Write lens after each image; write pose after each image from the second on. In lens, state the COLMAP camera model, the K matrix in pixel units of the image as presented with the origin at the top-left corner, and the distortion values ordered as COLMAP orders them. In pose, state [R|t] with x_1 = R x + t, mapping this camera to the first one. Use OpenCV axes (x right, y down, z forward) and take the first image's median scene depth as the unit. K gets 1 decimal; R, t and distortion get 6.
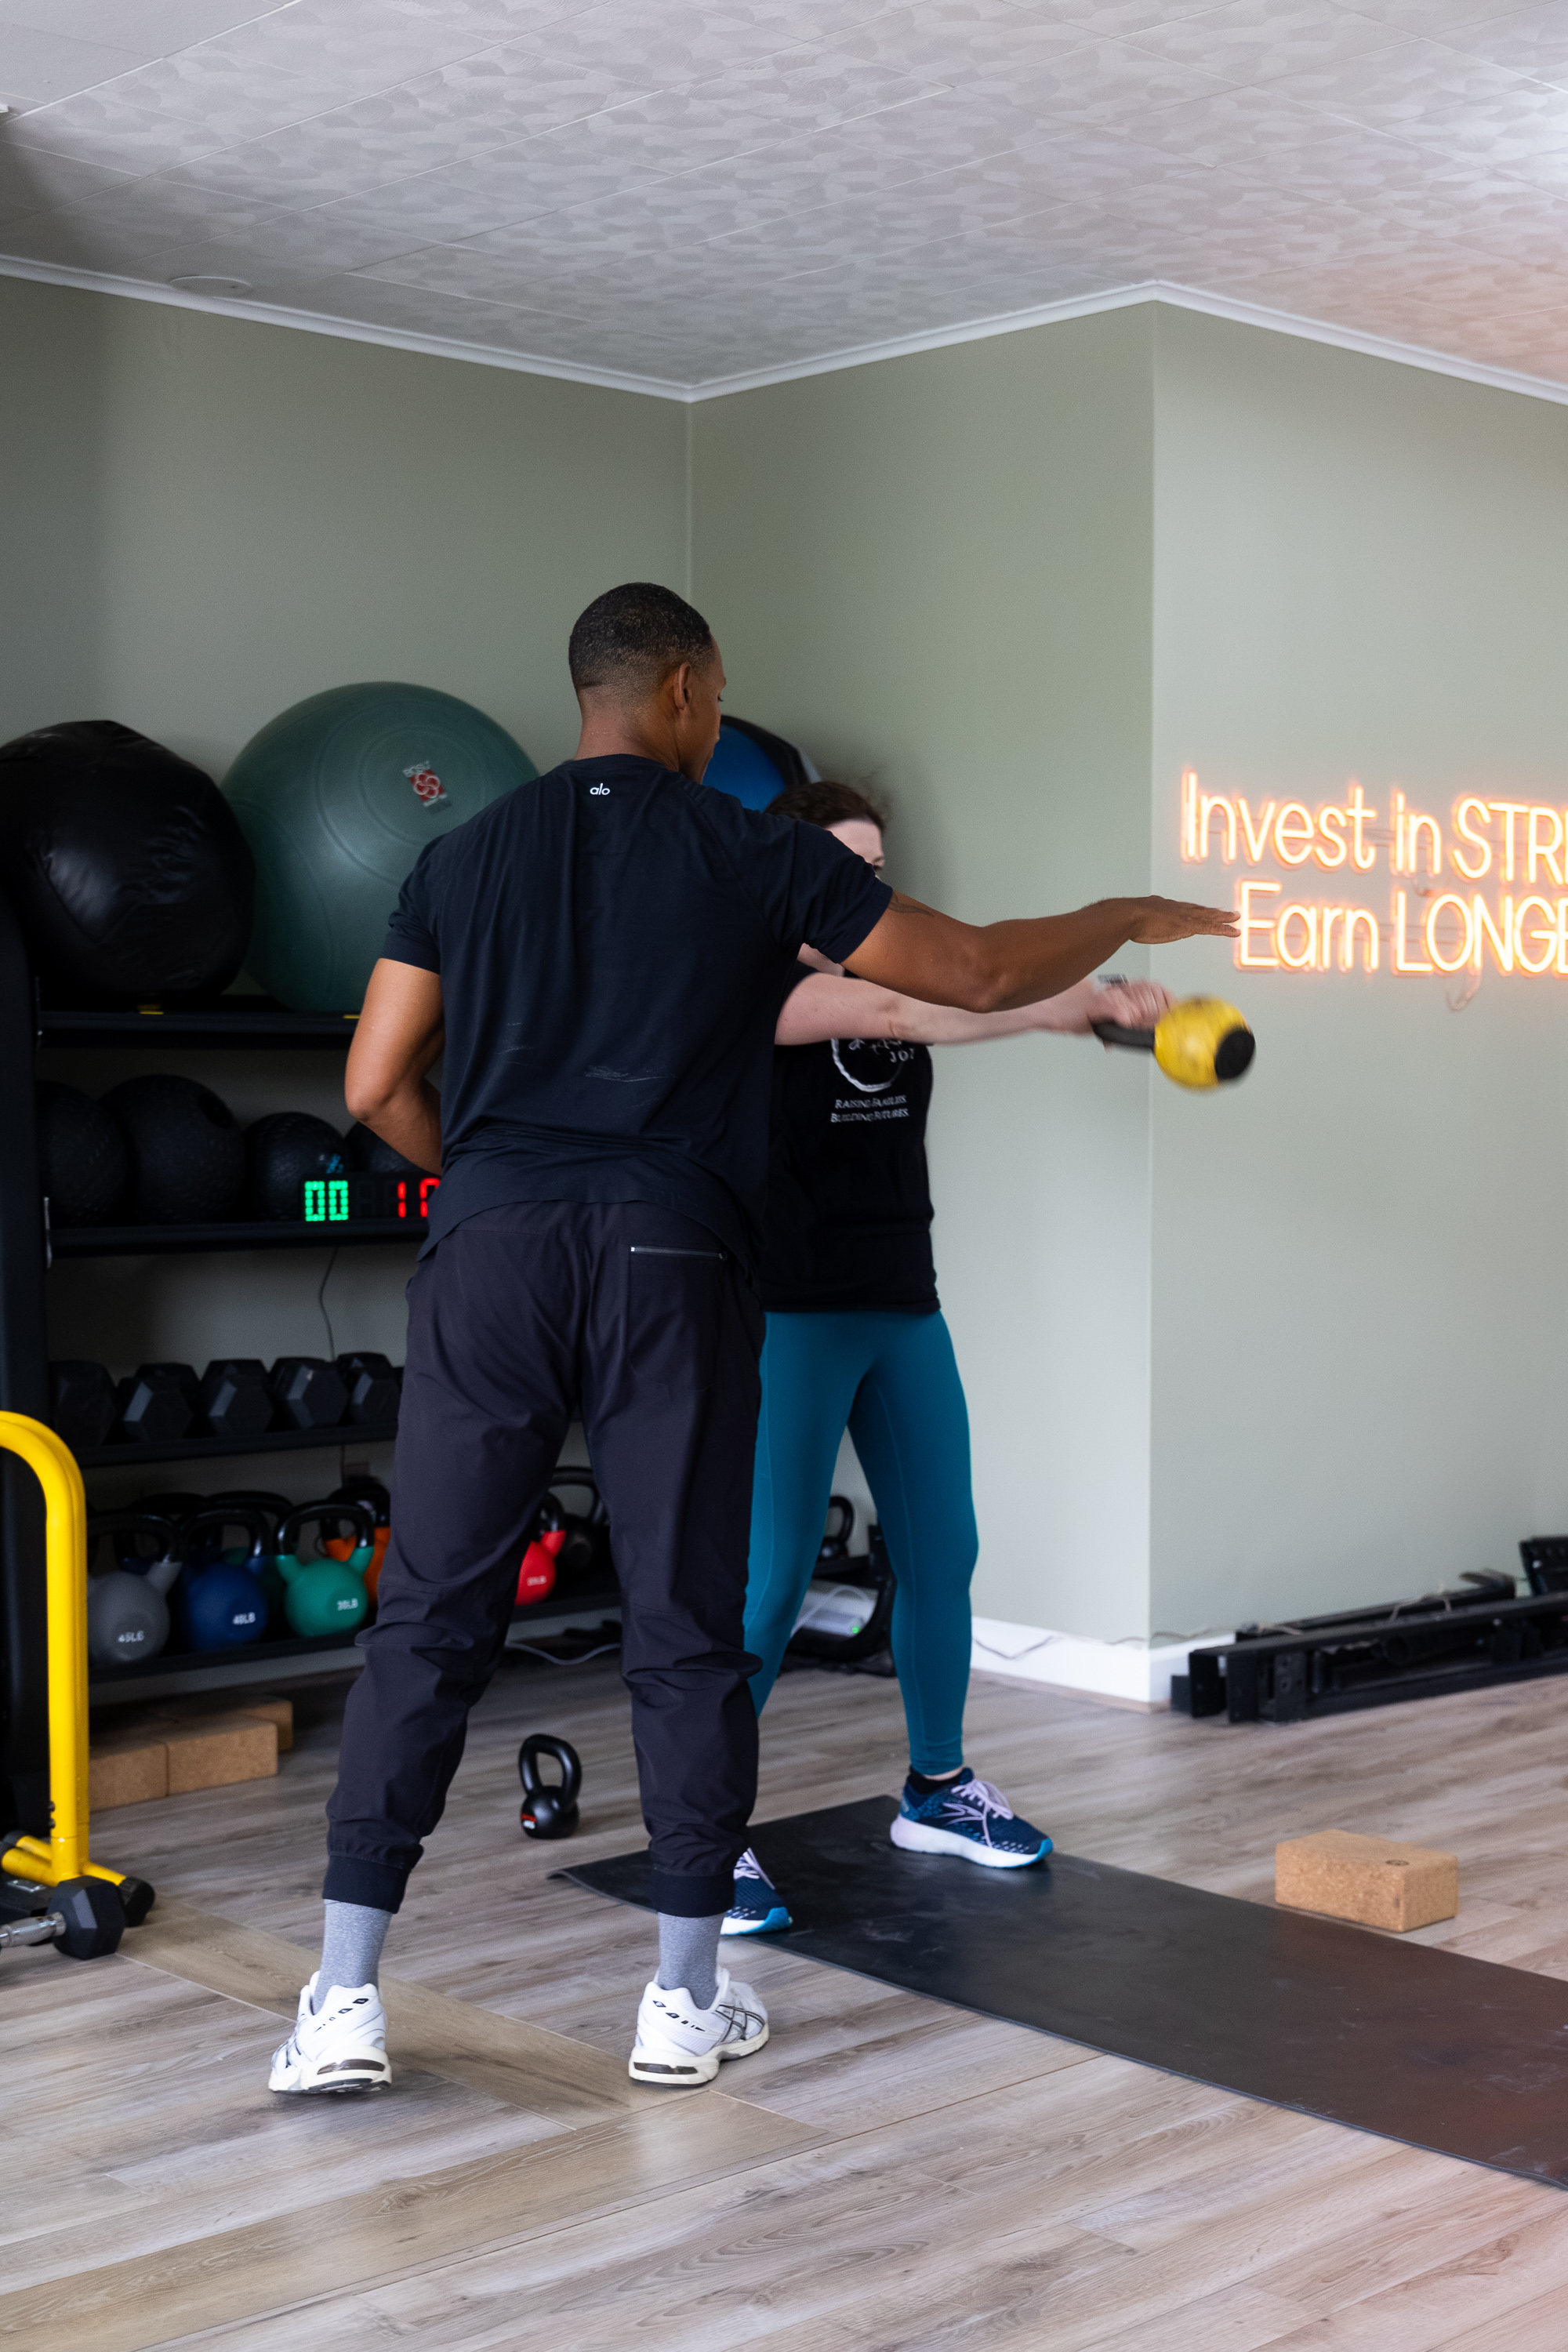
lens RADIAL K [[3177.9, 0, 781.9], [0, 3177.9, 1173.8], [0, 0, 1]] dist [-0.035288, 0.000000]
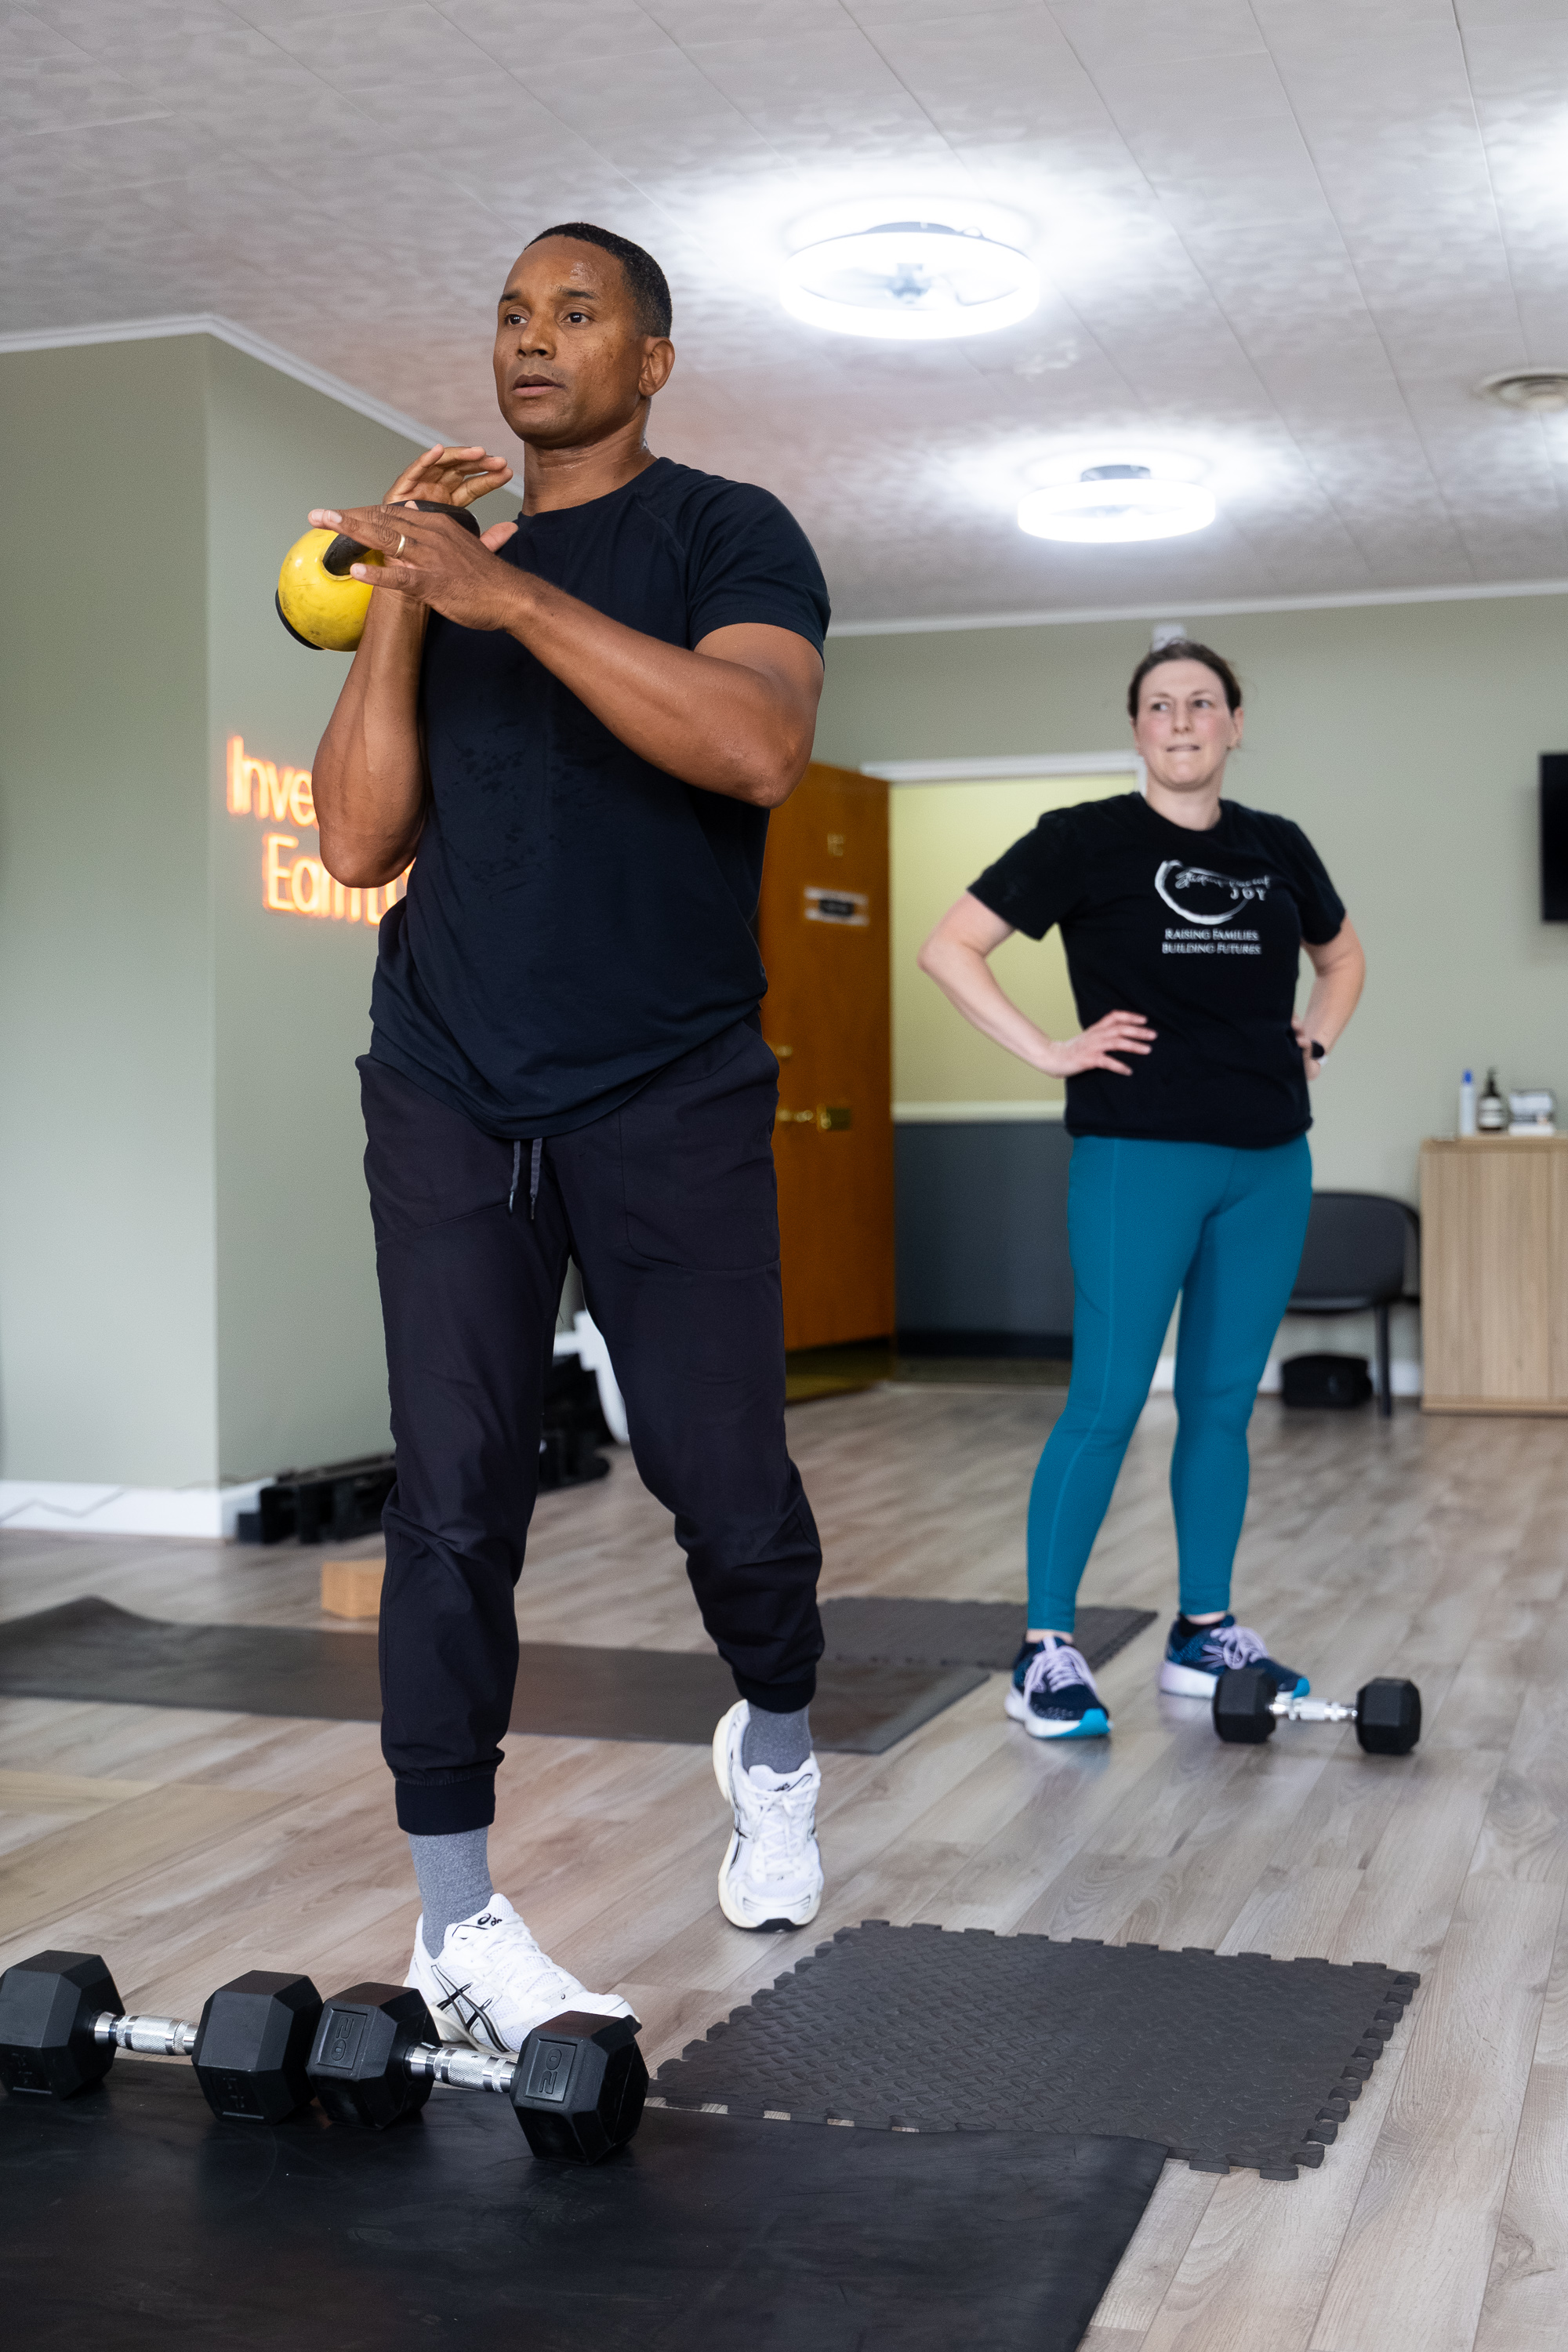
lens RADIAL K [[2870.3, 0, 801.8], [0, 2870.3, 1178.9], [0, 0, 1]] dist [-0.034823, 0.000000]
pose [[0.870856, -0.013323, 0.491358, -0.215097], [0.024438, 0.999570, -0.016210, 0.059288], [-0.490931, 0.026124, 0.870807, -0.017108]]
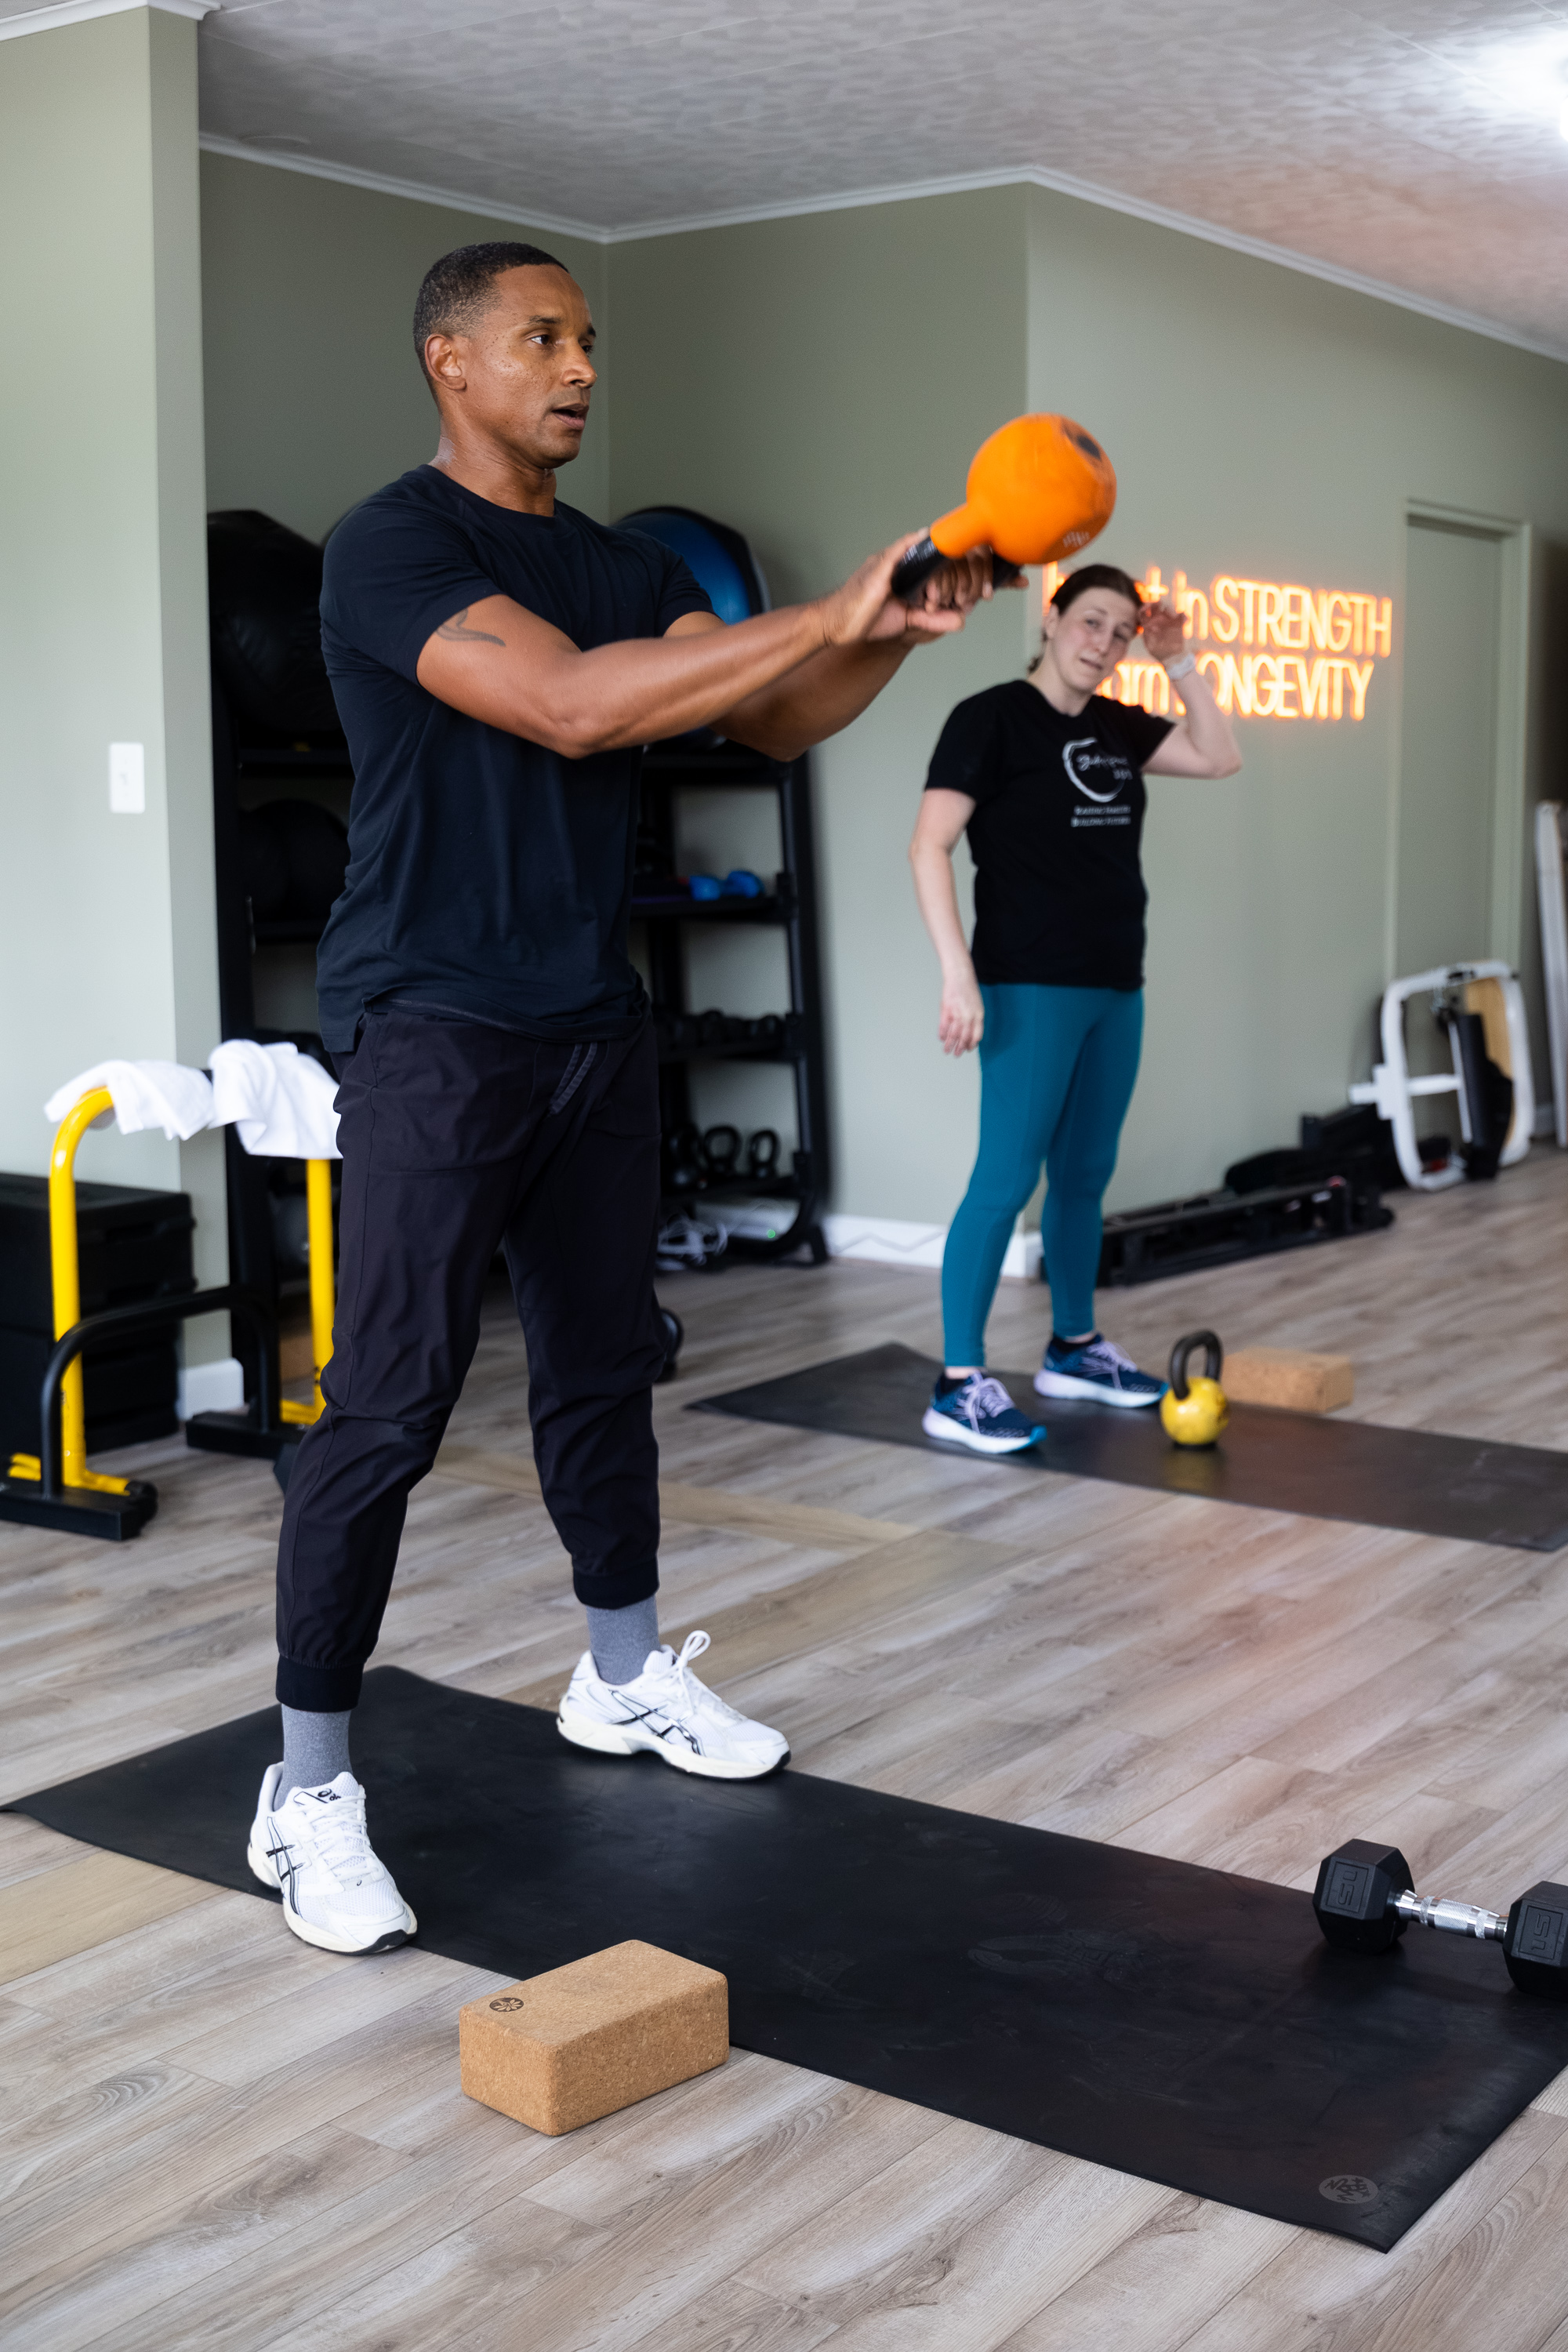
lens RADIAL K [[2801.1, 0, 774.2], [0, 2801.1, 1161.0], [0, 0, 1]] dist [-0.034648, 0.000000]
pose [[0.982627, -0.029452, 0.183237, -0.200684], [0.011817, 0.995253, 0.096597, 0.005972], [-0.185213, -0.092753, 0.978311, -0.111849]]
